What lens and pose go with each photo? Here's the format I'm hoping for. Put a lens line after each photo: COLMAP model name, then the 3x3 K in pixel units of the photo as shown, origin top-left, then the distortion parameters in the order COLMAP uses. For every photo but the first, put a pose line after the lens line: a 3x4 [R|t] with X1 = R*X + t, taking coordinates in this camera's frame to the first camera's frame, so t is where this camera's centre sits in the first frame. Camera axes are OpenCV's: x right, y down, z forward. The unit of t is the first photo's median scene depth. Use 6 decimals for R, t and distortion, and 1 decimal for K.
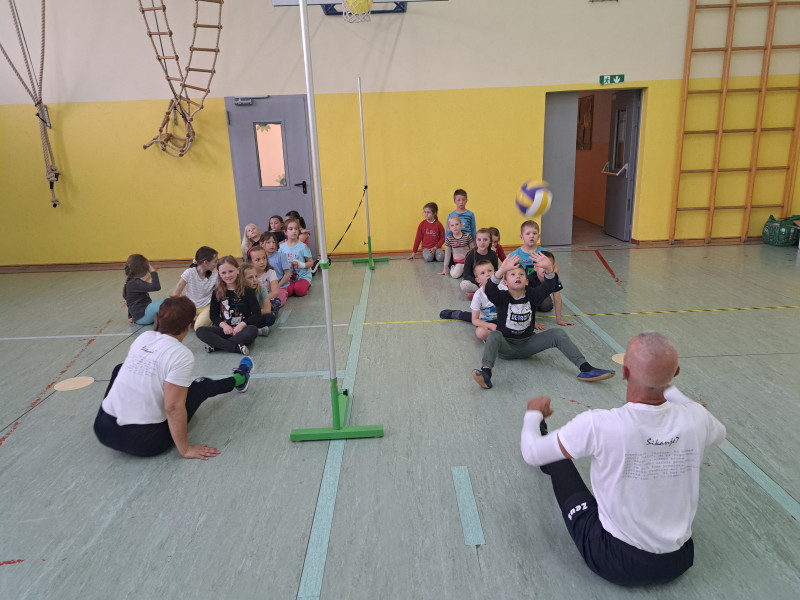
lens RADIAL K [[558.3, 0, 400.0], [0, 558.3, 300.0], [0, 0, 1]] dist [0.062975, -0.051275]
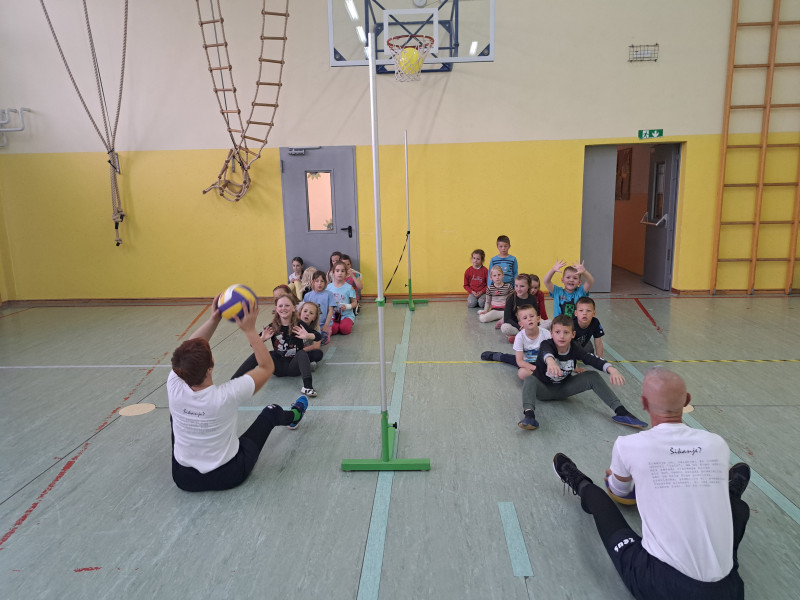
lens RADIAL K [[558.3, 0, 400.0], [0, 558.3, 300.0], [0, 0, 1]] dist [0.062975, -0.051275]
pose [[0.998069, 0.025417, -0.056680, -0.015653], [-0.029820, 0.996489, -0.078240, 0.006207], [0.054492, 0.079779, 0.995322, -0.027234]]
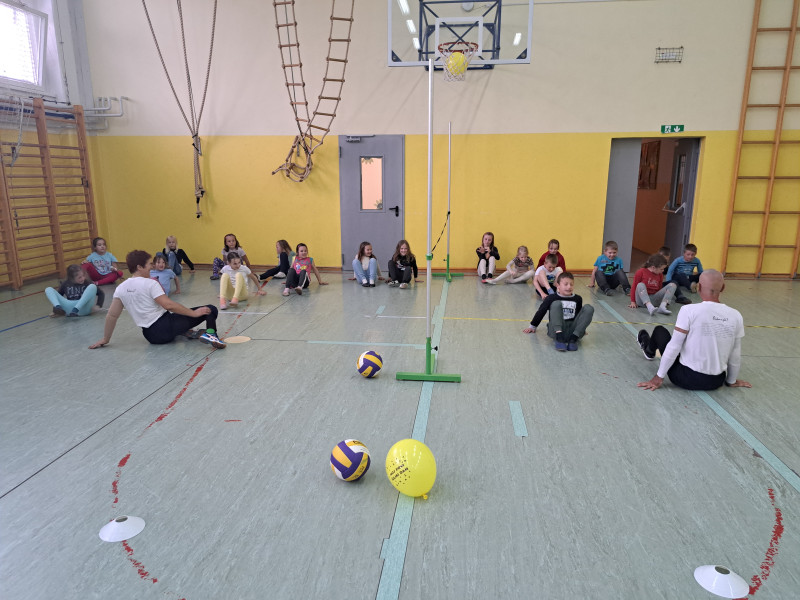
lens RADIAL K [[561.9, 0, 398.6], [0, 561.9, 310.8], [0, 0, 1]] dist [0.063032, -0.051063]
pose [[0.990981, 0.066359, -0.116418, -0.014475], [-0.070764, 0.996909, -0.034117, 0.056432], [0.113794, 0.042047, 0.992614, -0.196948]]
